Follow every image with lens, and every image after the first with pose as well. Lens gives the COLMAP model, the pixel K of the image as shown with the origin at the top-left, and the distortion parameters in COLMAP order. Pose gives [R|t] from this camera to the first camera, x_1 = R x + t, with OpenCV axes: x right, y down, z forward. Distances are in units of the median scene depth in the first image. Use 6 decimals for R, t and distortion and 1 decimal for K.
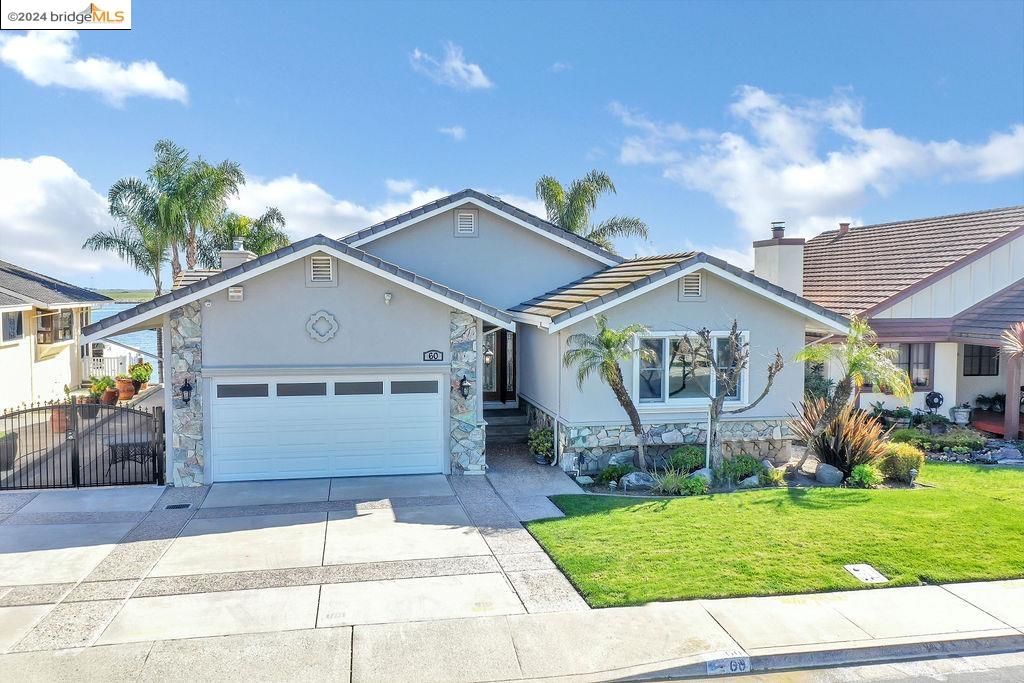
lens RADIAL K [[825.7, 0, 512.0], [0, 825.7, 341.5], [0, 0, 1]] dist [0.005958, 0.002590]
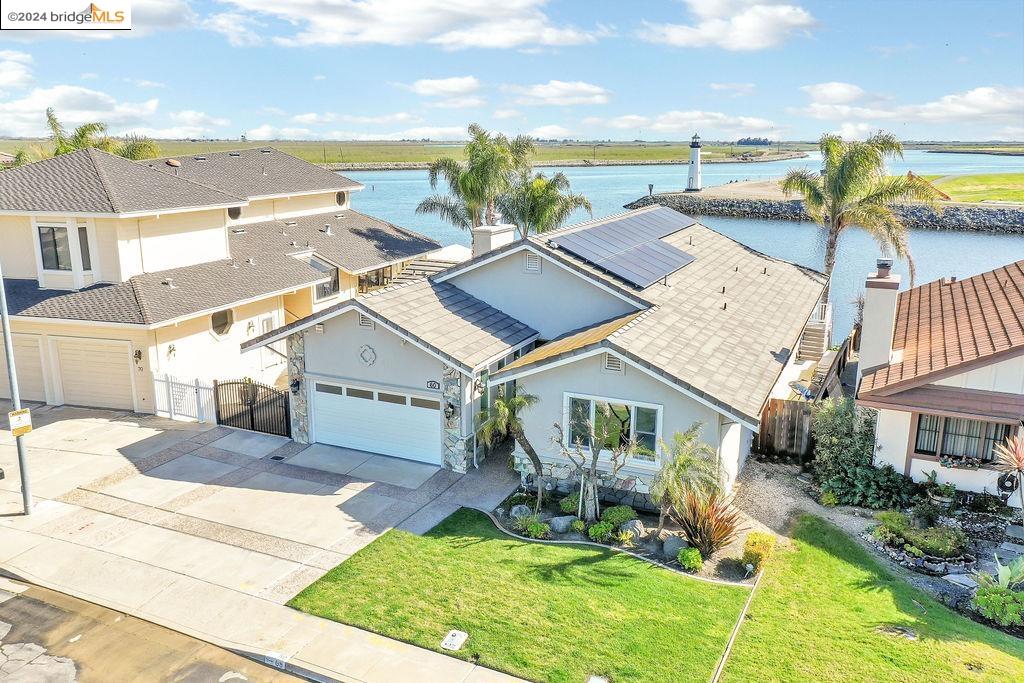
lens RADIAL K [[825.7, 0, 512.0], [0, 825.7, 341.5], [0, 0, 1]] dist [0.005958, 0.002590]
pose [[0.807288, 0.140865, -0.573100, 0.839482], [-0.036567, 0.981169, 0.189657, -0.339864], [0.589024, -0.132151, 0.797237, -0.018258]]
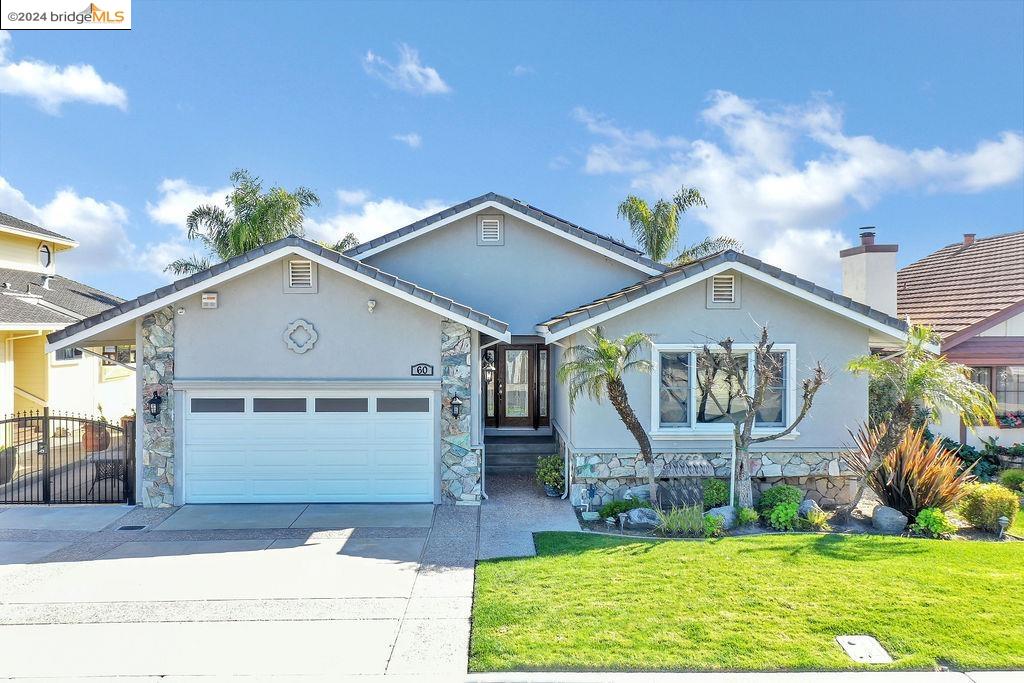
lens RADIAL K [[831.6, 0, 512.0], [0, 831.6, 341.5], [0, 0, 1]] dist [0.010437, -0.004964]
pose [[0.985736, 0.000637, -0.168298, 0.161063], [-0.008403, 0.998932, -0.045435, 0.028106], [0.168089, 0.046201, 0.984689, 0.132836]]
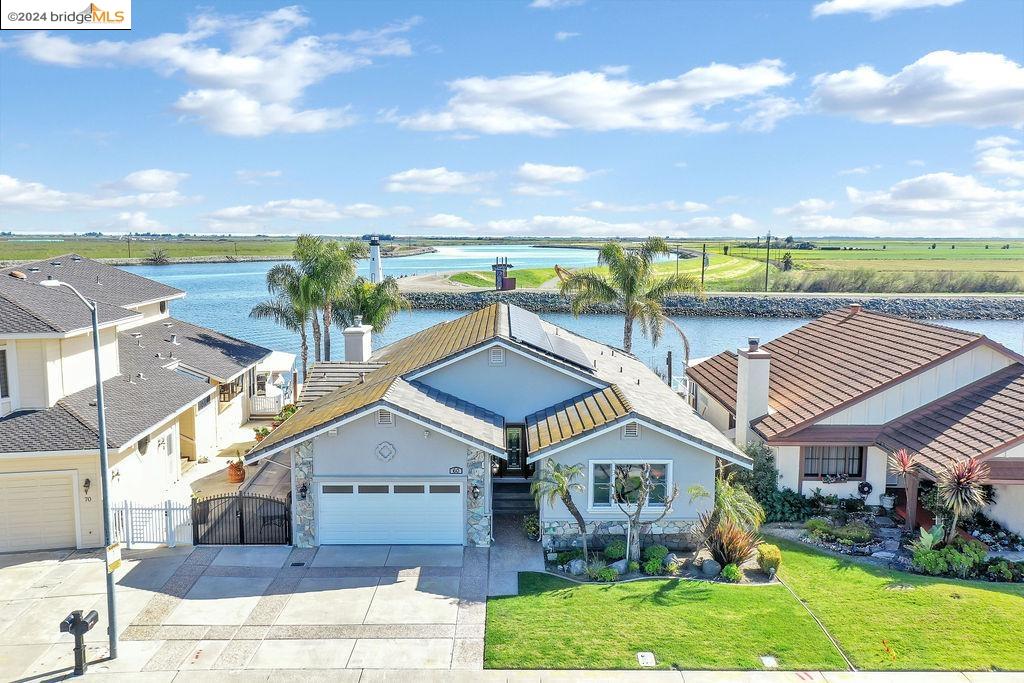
lens RADIAL K [[837.3, 0, 512.0], [0, 837.3, 341.5], [0, 0, 1]] dist [0.005772, 0.003307]
pose [[0.982966, 0.025023, -0.182077, 0.301317], [-0.012865, 0.997626, 0.067653, -0.348267], [0.183338, -0.064159, 0.980954, -0.524854]]
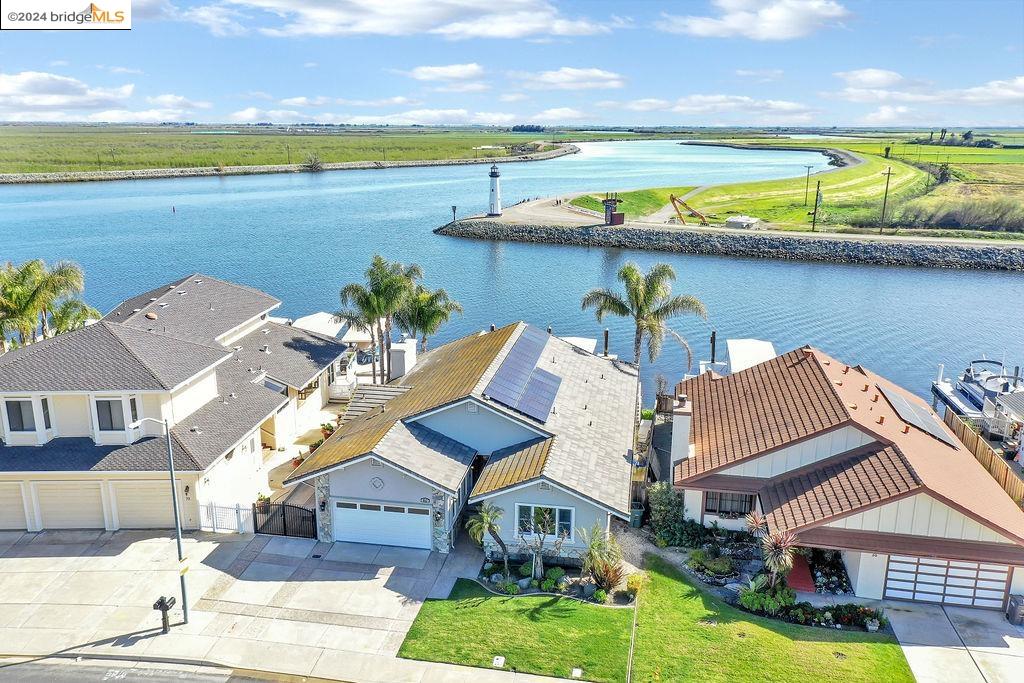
lens RADIAL K [[831.6, 0, 512.0], [0, 831.6, 341.5], [0, 0, 1]] dist [0.010437, -0.004964]
pose [[0.932954, 0.096987, -0.346684, 0.887024], [-0.025577, 0.978449, 0.204899, -0.896929], [0.359086, -0.182294, 0.915329, -0.901195]]
